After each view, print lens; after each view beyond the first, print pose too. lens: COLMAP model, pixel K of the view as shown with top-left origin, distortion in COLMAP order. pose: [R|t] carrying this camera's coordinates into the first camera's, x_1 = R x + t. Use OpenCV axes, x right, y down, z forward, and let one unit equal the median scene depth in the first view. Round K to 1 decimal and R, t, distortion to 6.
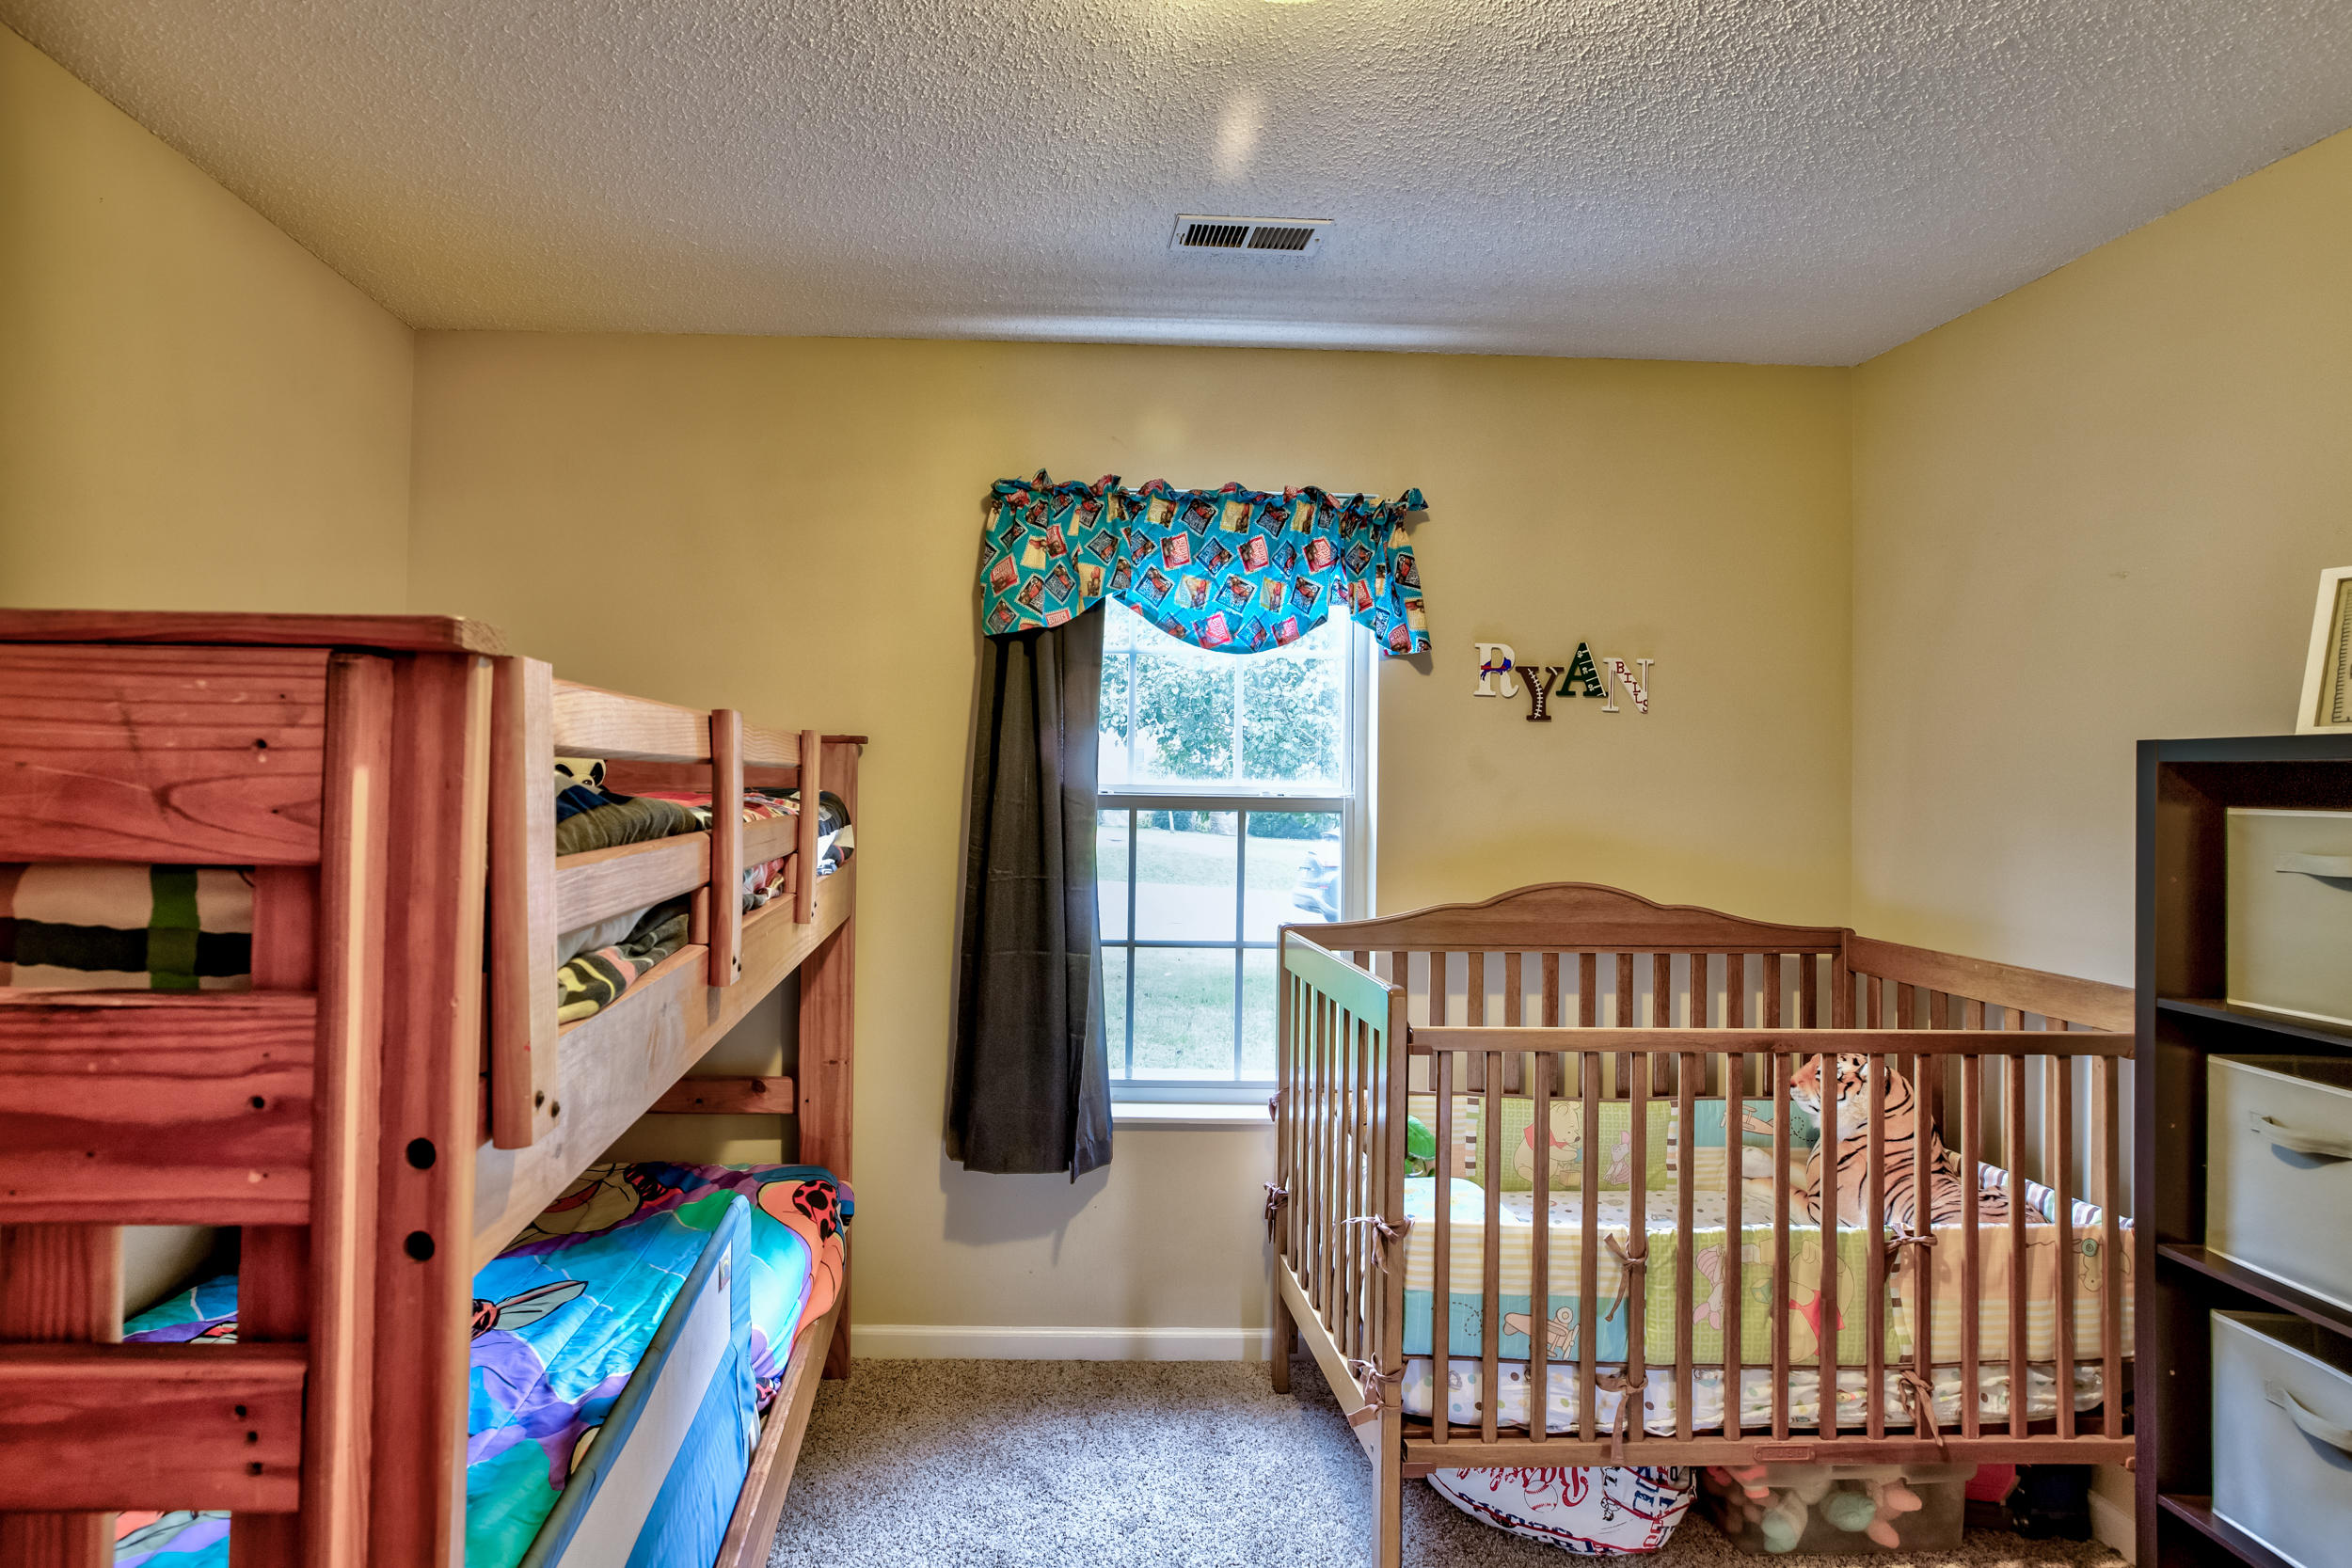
lens RADIAL K [[1135.7, 0, 1174.2], [0, 1135.7, 777.4], [0, 0, 1]] dist [-0.029084, 0.009045]
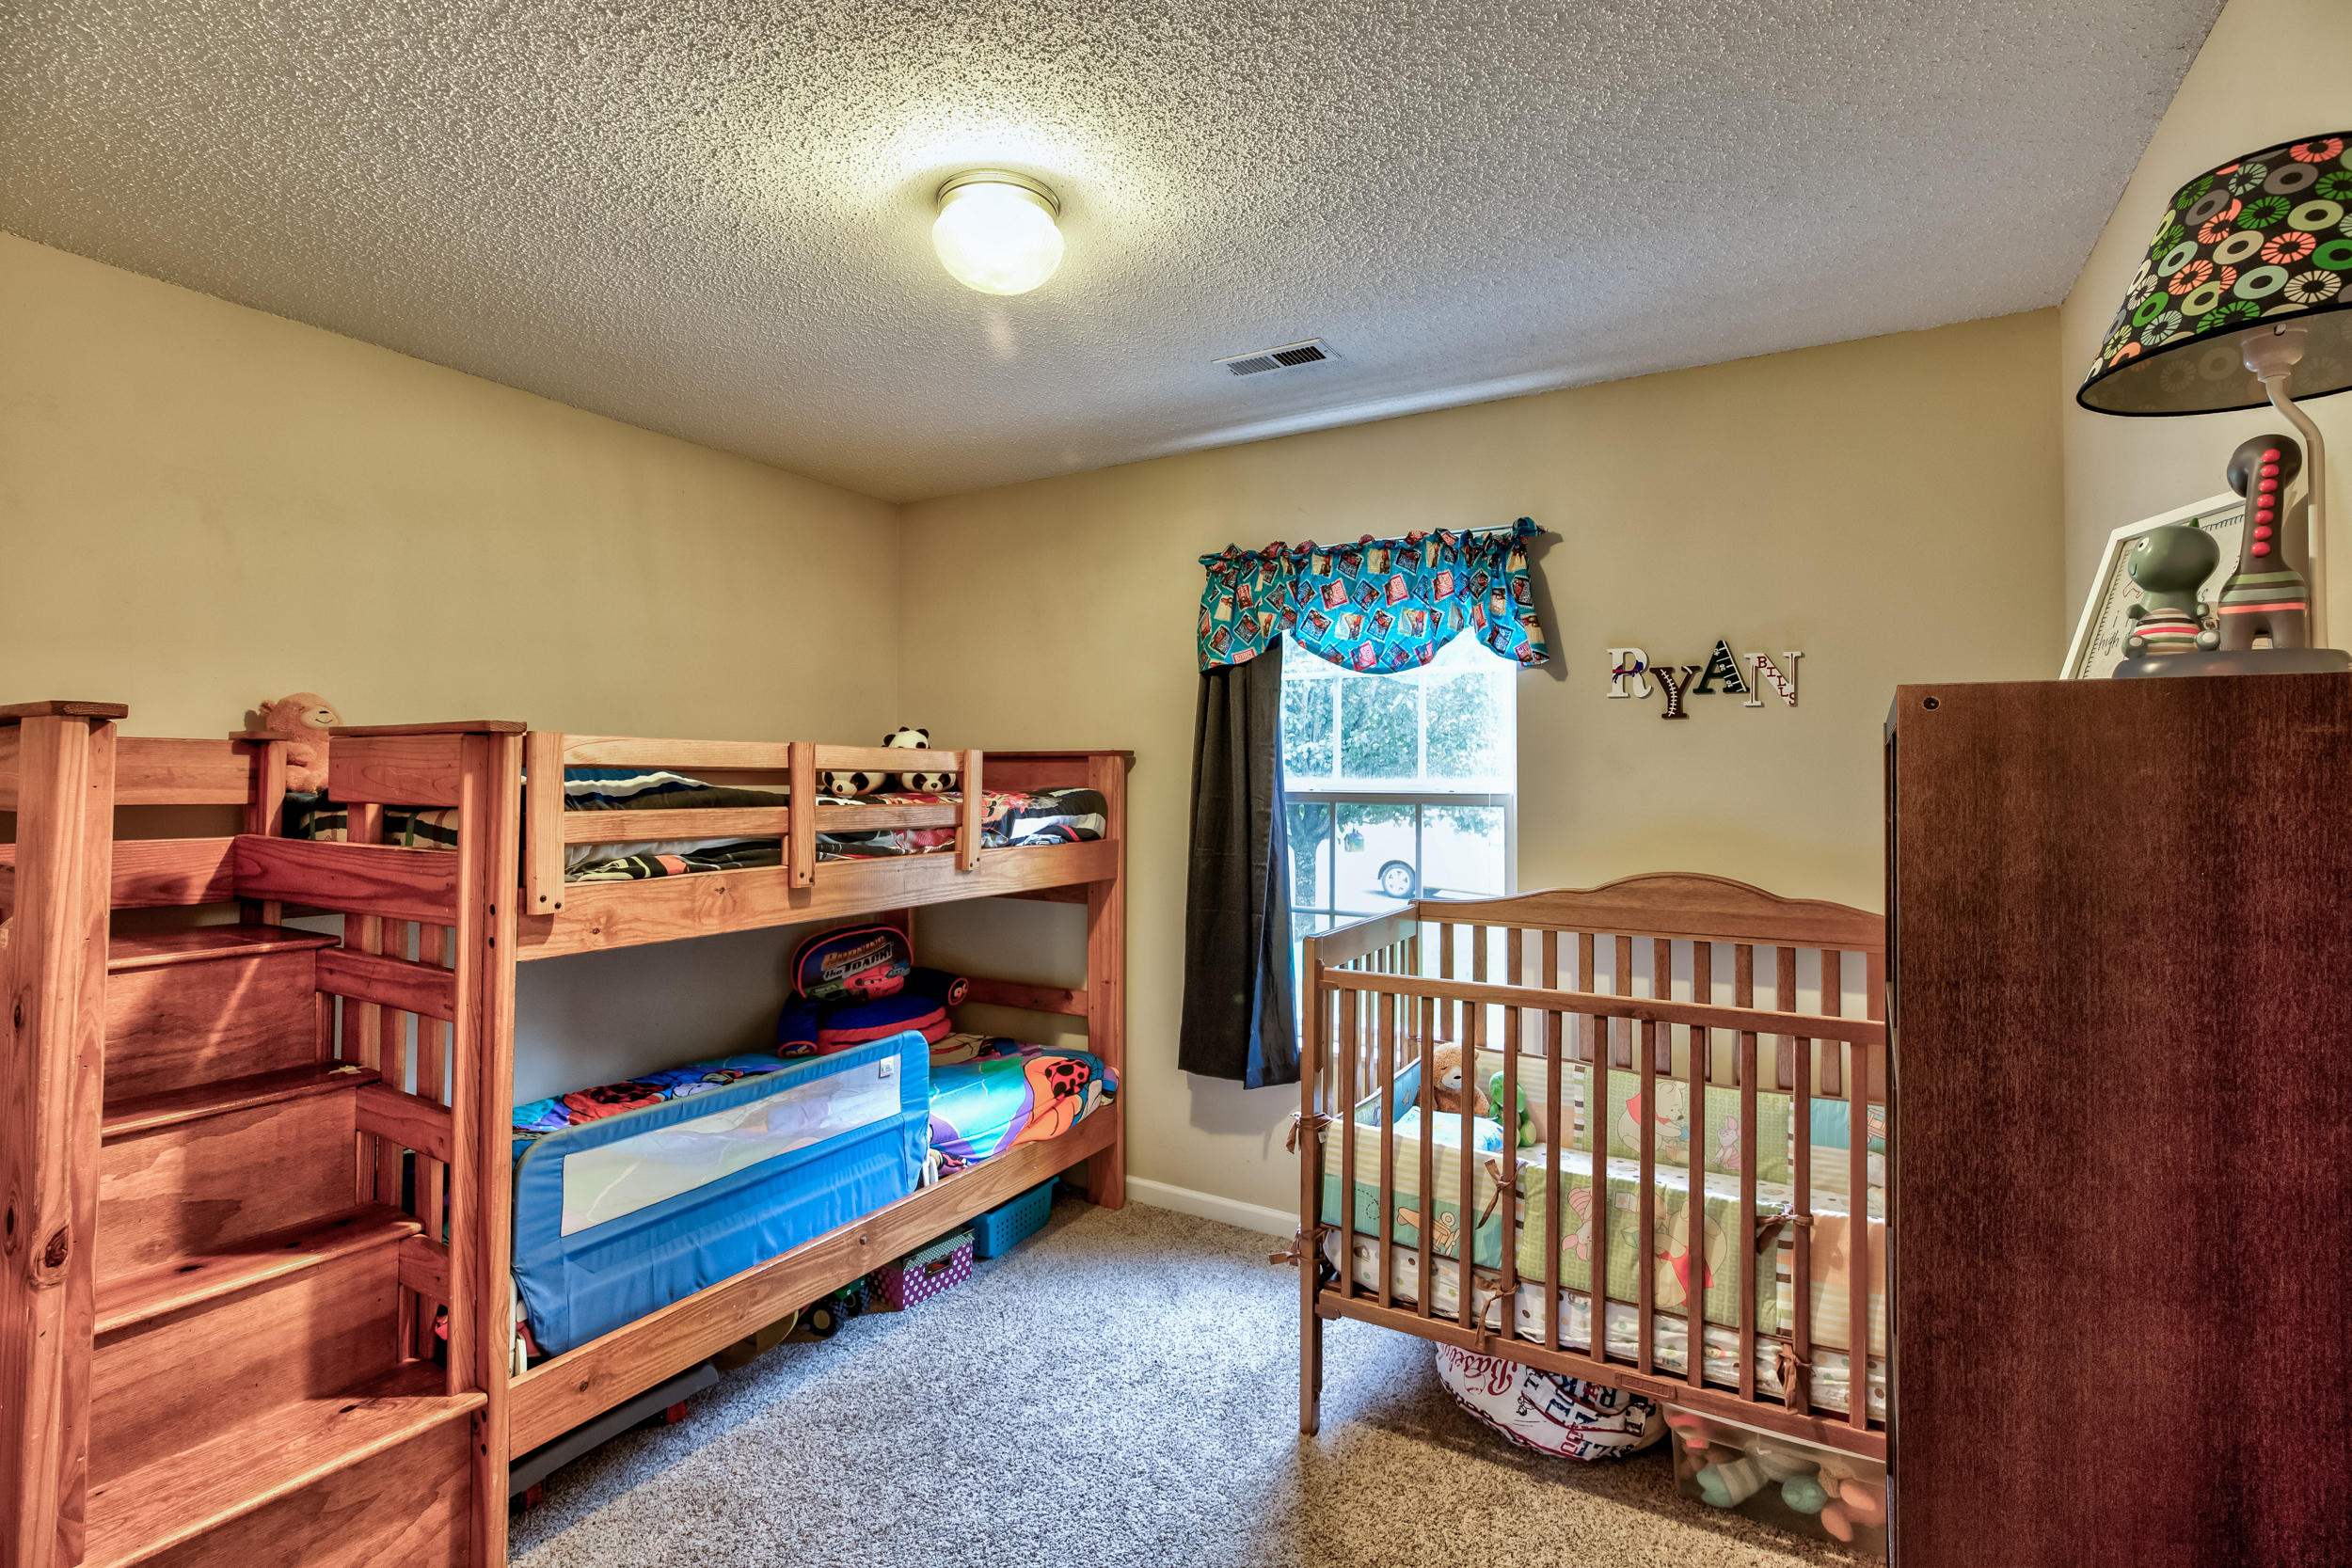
lens RADIAL K [[1068.1, 0, 1181.9], [0, 1068.1, 778.5], [0, 0, 1]] dist [-0.026912, 0.000244]
pose [[0.848917, -0.012672, -0.528374, 0.480286], [0.010275, 0.999919, -0.007472, 0.008496], [0.528426, 0.000914, 0.848979, -0.077755]]
